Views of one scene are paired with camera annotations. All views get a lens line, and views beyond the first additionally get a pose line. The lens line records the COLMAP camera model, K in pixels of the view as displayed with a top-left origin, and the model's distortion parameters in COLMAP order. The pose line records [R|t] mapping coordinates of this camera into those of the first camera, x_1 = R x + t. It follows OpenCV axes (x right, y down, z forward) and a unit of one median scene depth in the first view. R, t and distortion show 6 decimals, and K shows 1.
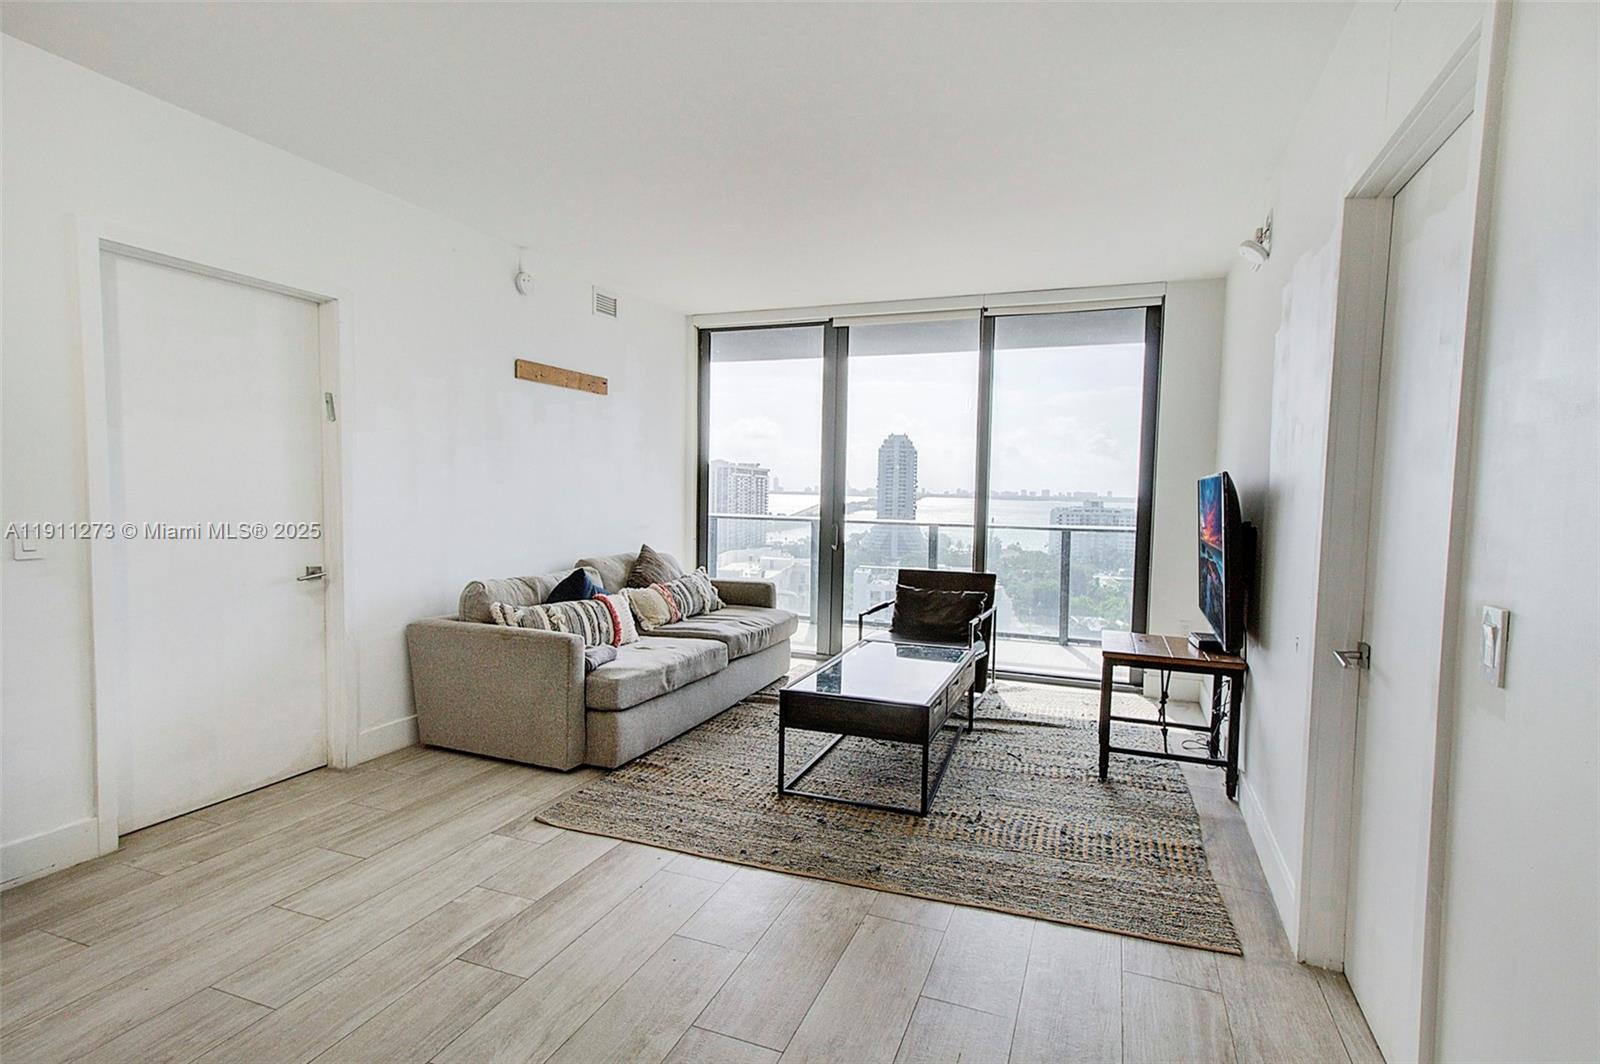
lens RADIAL K [[800.7, 0, 806.6], [0, 800.7, 537.1], [0, 0, 1]] dist [0.000478, -0.000163]
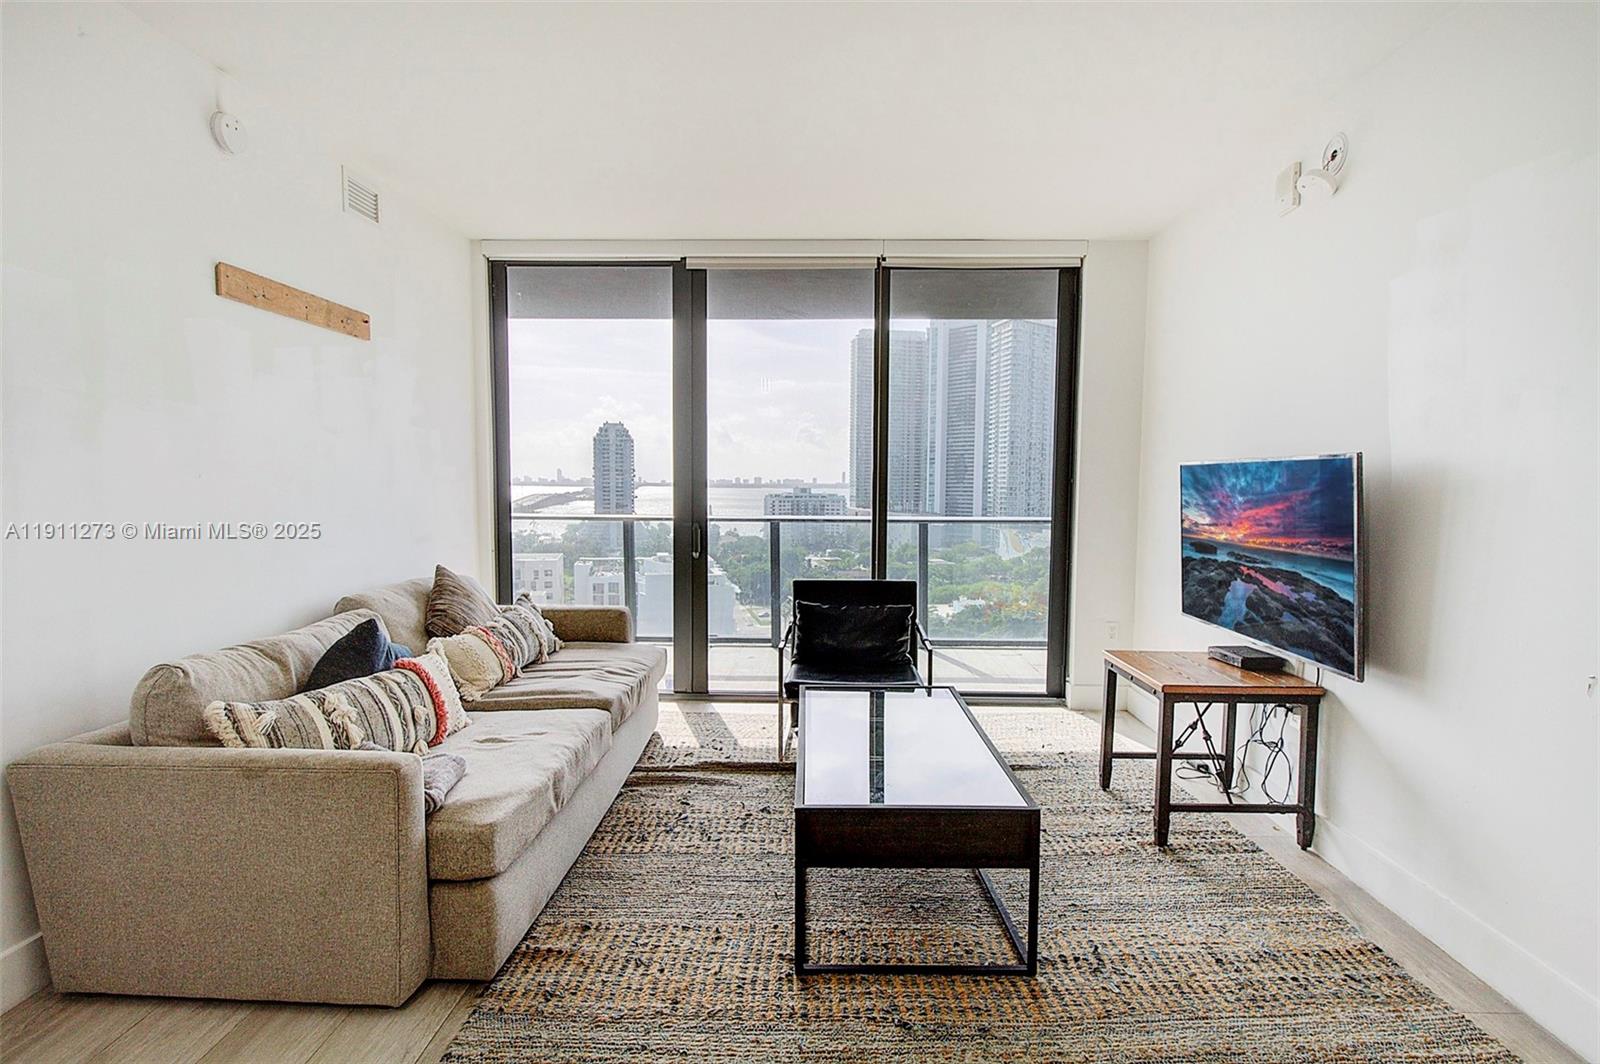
lens RADIAL K [[790.4, 0, 810.8], [0, 790.4, 539.2], [0, 0, 1]] dist [-0.005466, -0.001120]
pose [[0.936763, -0.038234, 0.347869, -0.175119], [0.032067, 0.999210, 0.023472, -0.023509], [-0.348492, -0.010832, 0.937249, 0.333609]]
